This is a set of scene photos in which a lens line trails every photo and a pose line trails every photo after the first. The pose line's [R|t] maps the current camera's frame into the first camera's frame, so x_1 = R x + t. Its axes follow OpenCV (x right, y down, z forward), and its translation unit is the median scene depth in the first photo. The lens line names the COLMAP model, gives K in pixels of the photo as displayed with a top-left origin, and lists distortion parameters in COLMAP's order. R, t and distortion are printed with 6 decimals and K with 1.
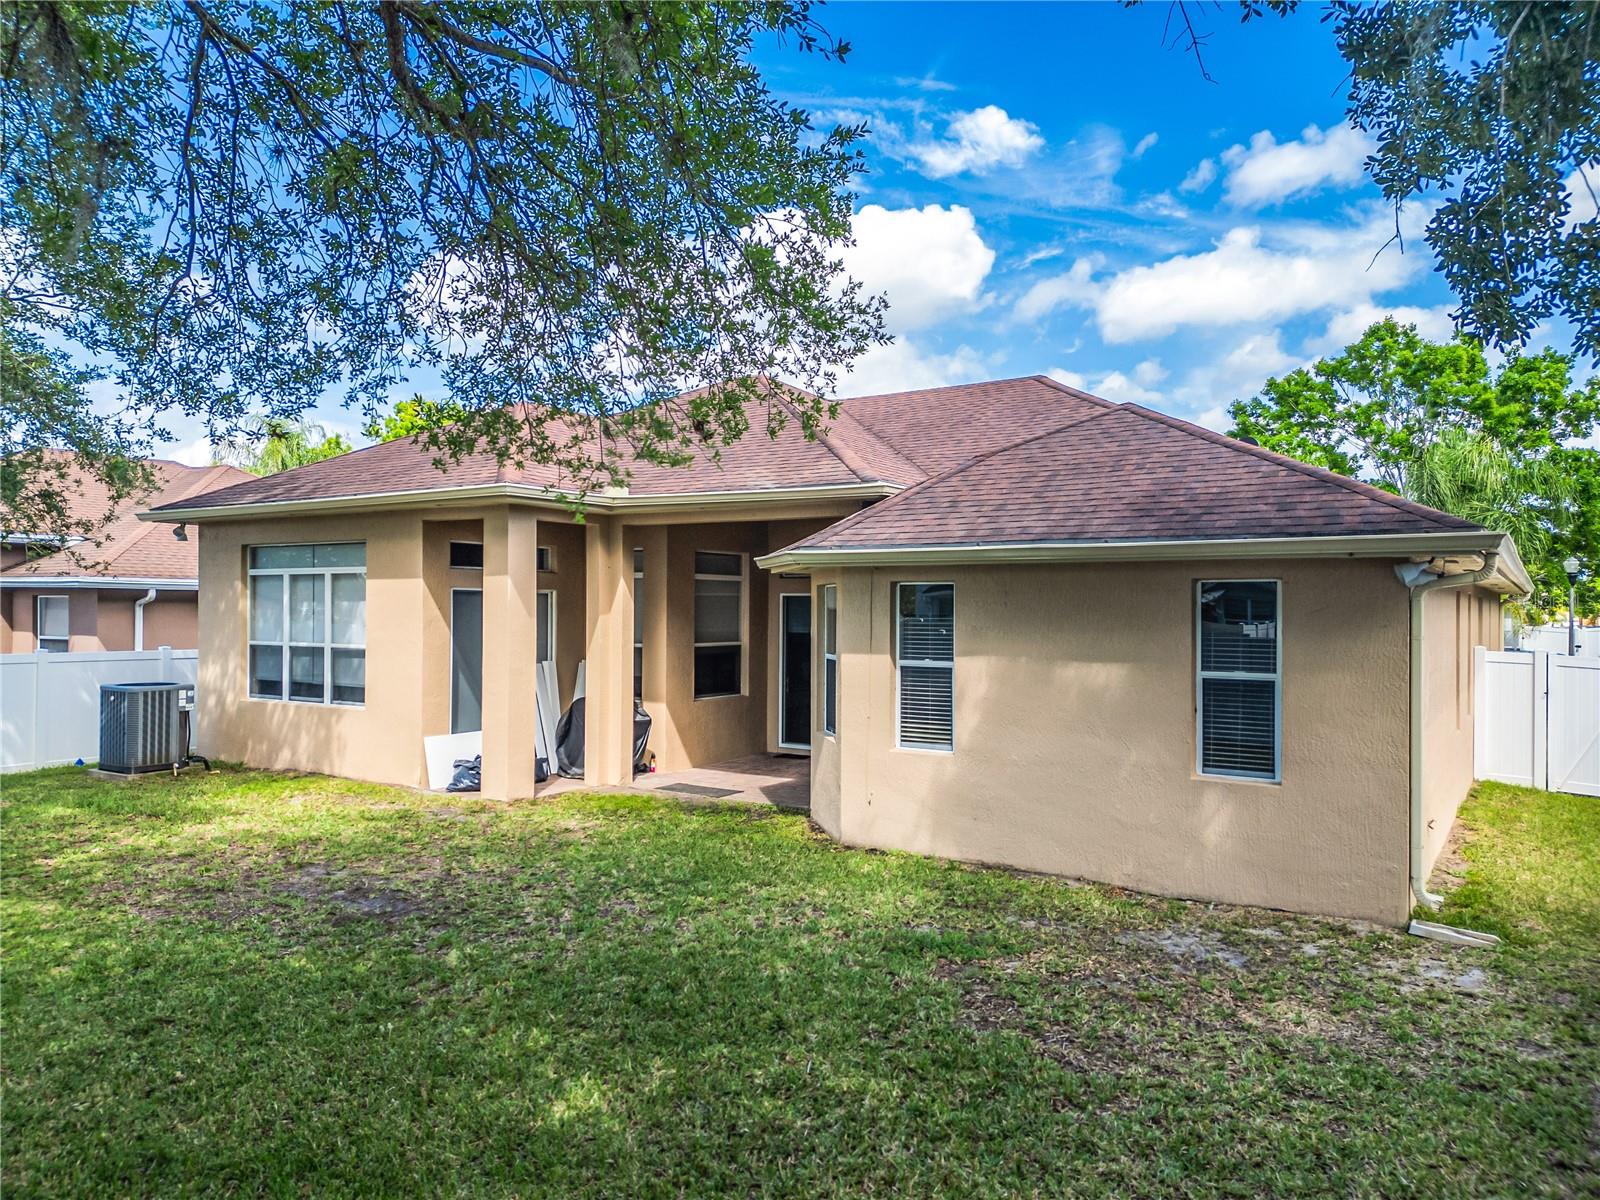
lens RADIAL K [[1128.8, 0, 803.1], [0, 1128.8, 608.5], [0, 0, 1]] dist [0.087143, -0.078333]
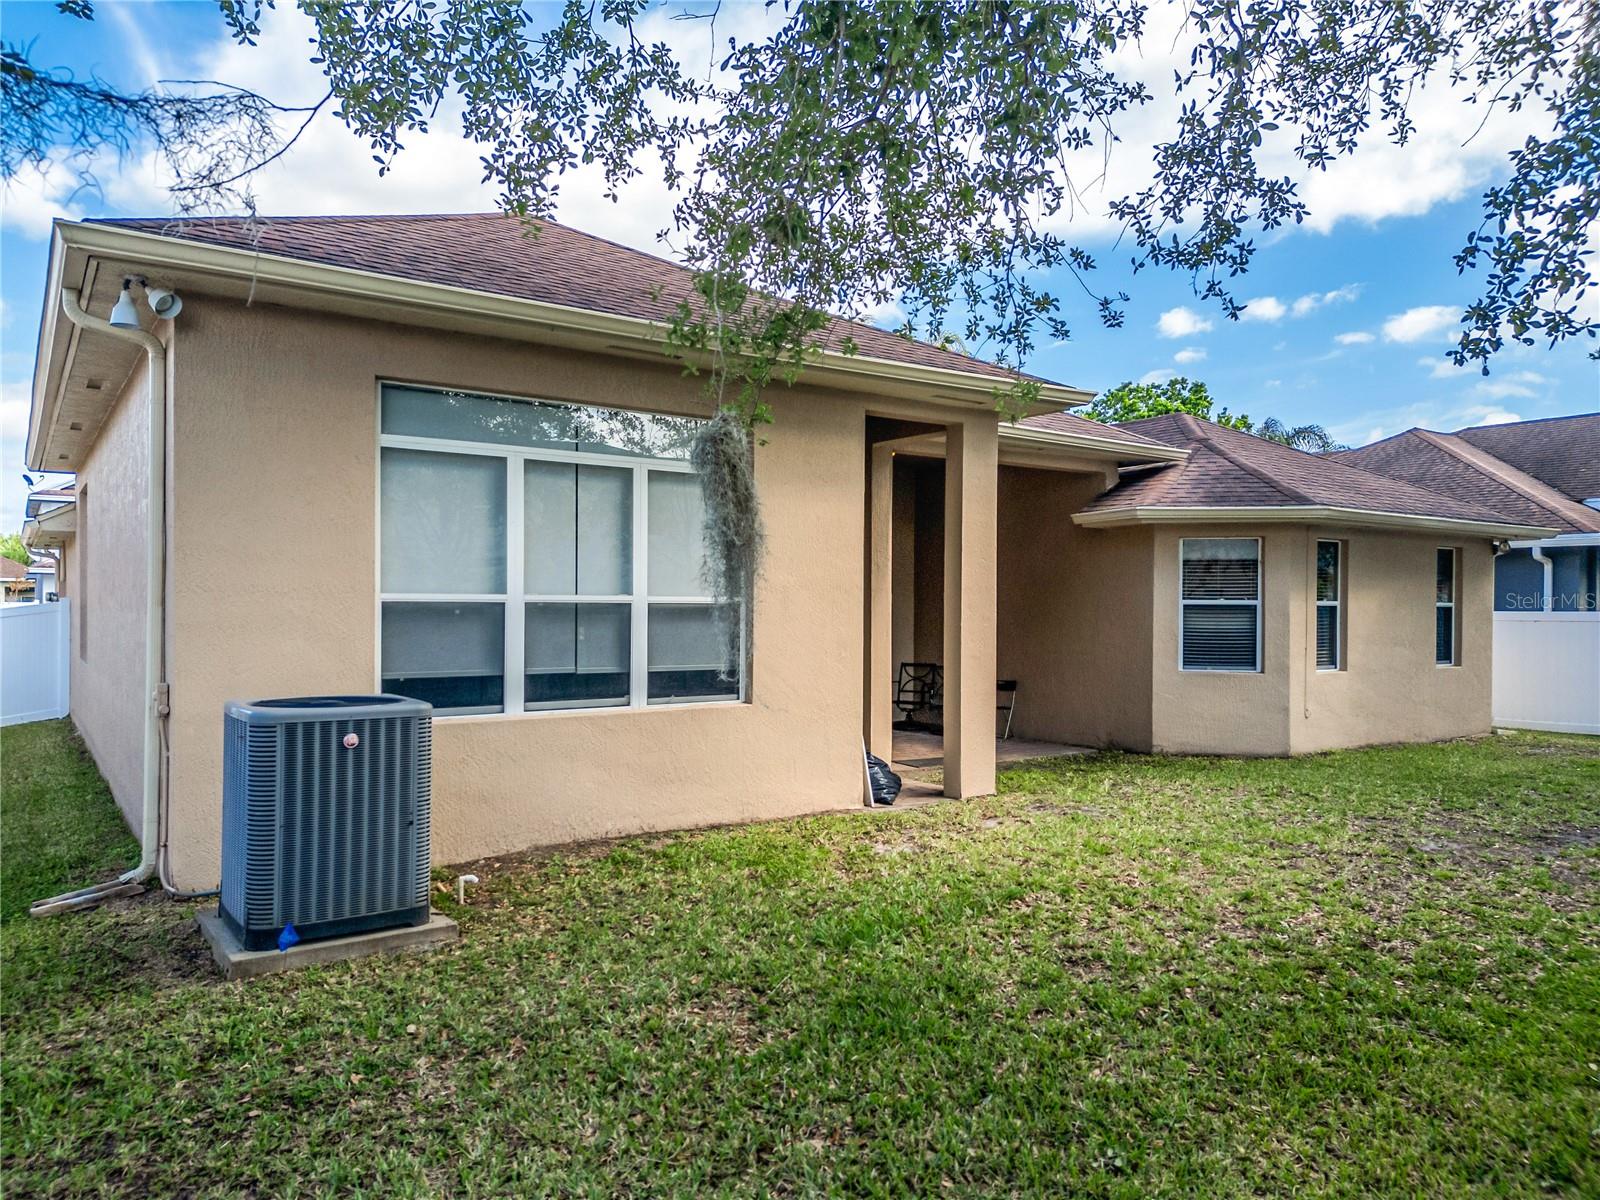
lens RADIAL K [[1128.8, 0, 803.1], [0, 1128.8, 608.5], [0, 0, 1]] dist [0.087143, -0.078333]
pose [[0.372999, -0.020292, 0.927610, -0.893960], [-0.017976, 0.999415, 0.029092, 0.018642], [-0.927657, -0.027526, 0.372416, 0.724129]]
